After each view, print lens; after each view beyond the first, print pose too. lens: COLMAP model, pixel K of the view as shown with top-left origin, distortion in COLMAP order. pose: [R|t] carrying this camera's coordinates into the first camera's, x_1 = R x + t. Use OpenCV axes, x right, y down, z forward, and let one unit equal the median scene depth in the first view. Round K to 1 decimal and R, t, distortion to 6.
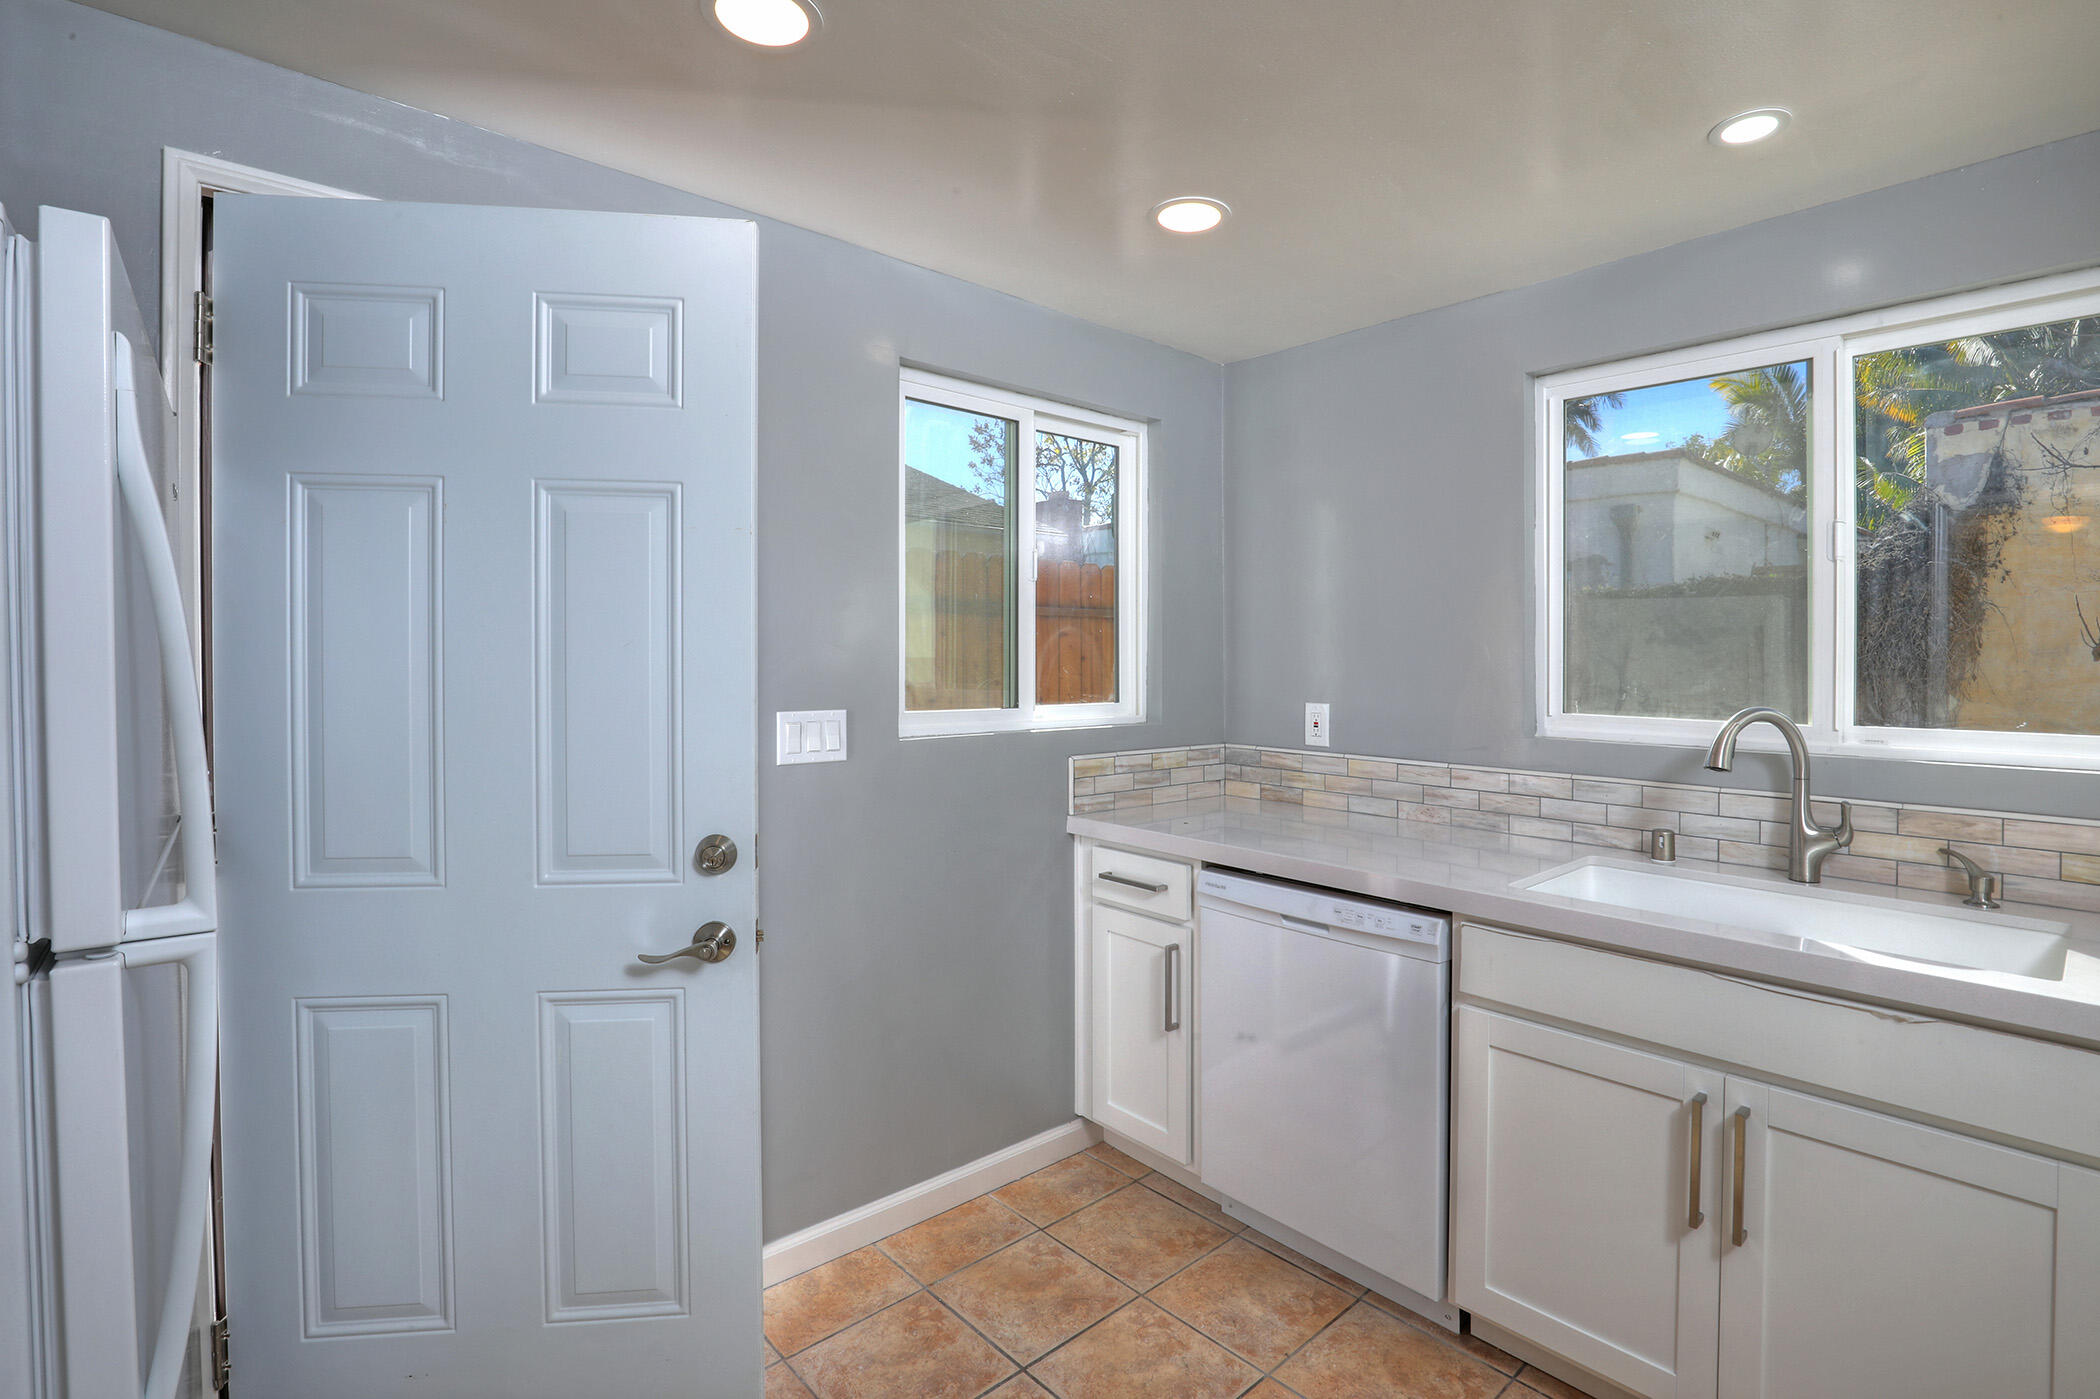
lens RADIAL K [[977.9, 0, 1054.4], [0, 977.9, 656.0], [0, 0, 1]] dist [-0.030598, 0.000807]
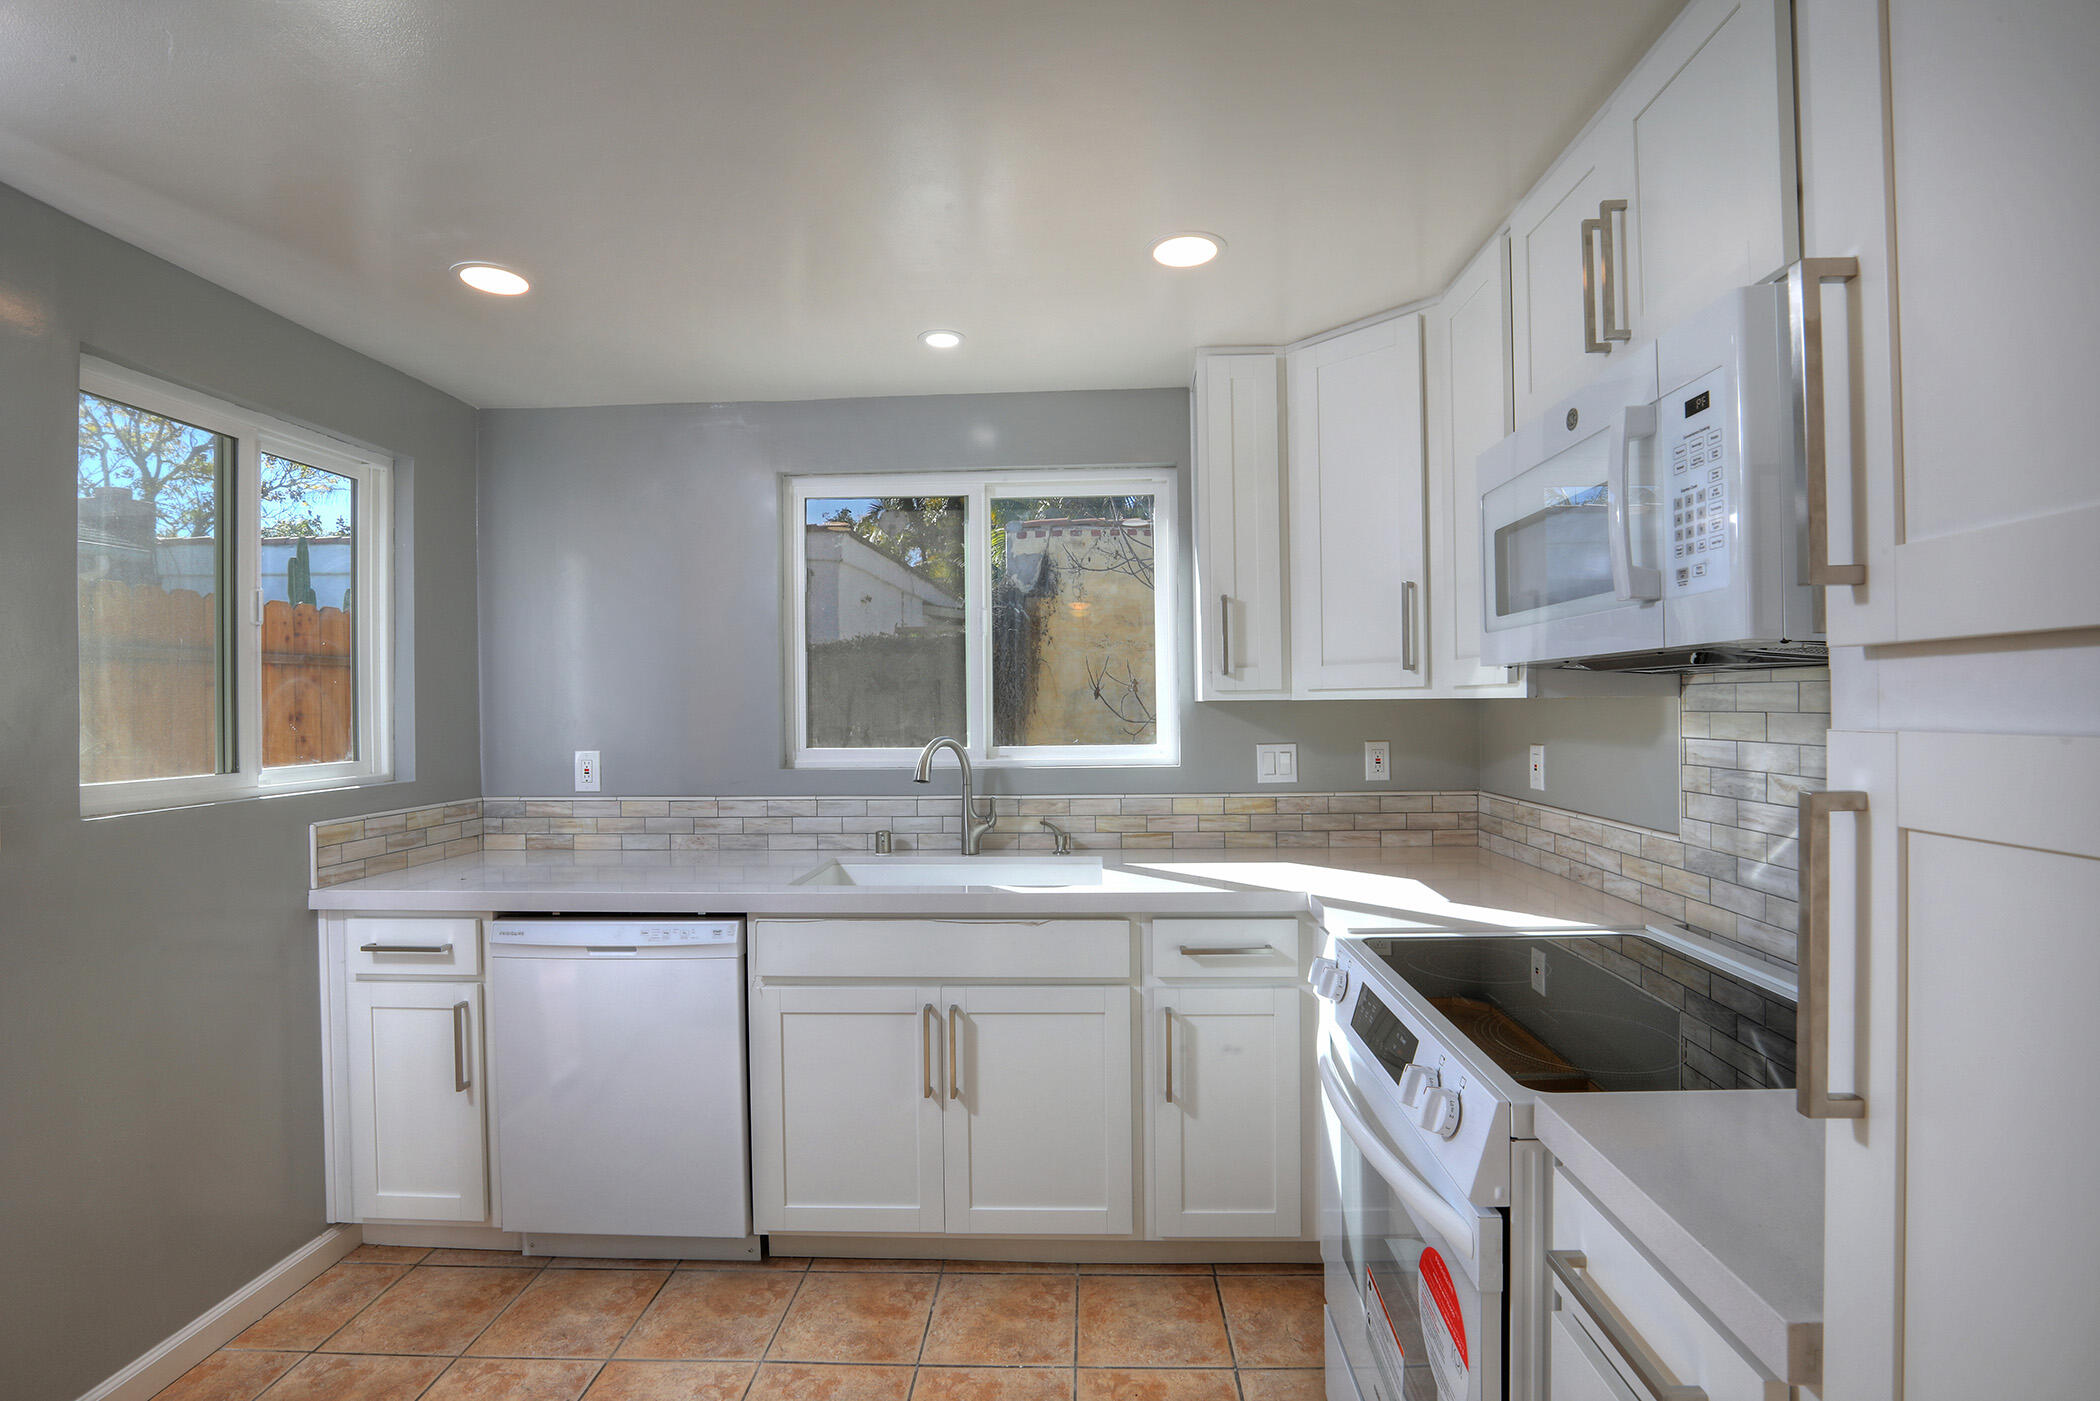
lens RADIAL K [[968.7, 0, 1051.0], [0, 968.7, 685.0], [0, 0, 1]] dist [-0.022439, 0.001321]
pose [[0.702128, -0.002010, 0.712048, -0.144563], [0.013954, 0.999843, -0.010937, -0.005147], [-0.711914, 0.017615, 0.702046, -0.104642]]
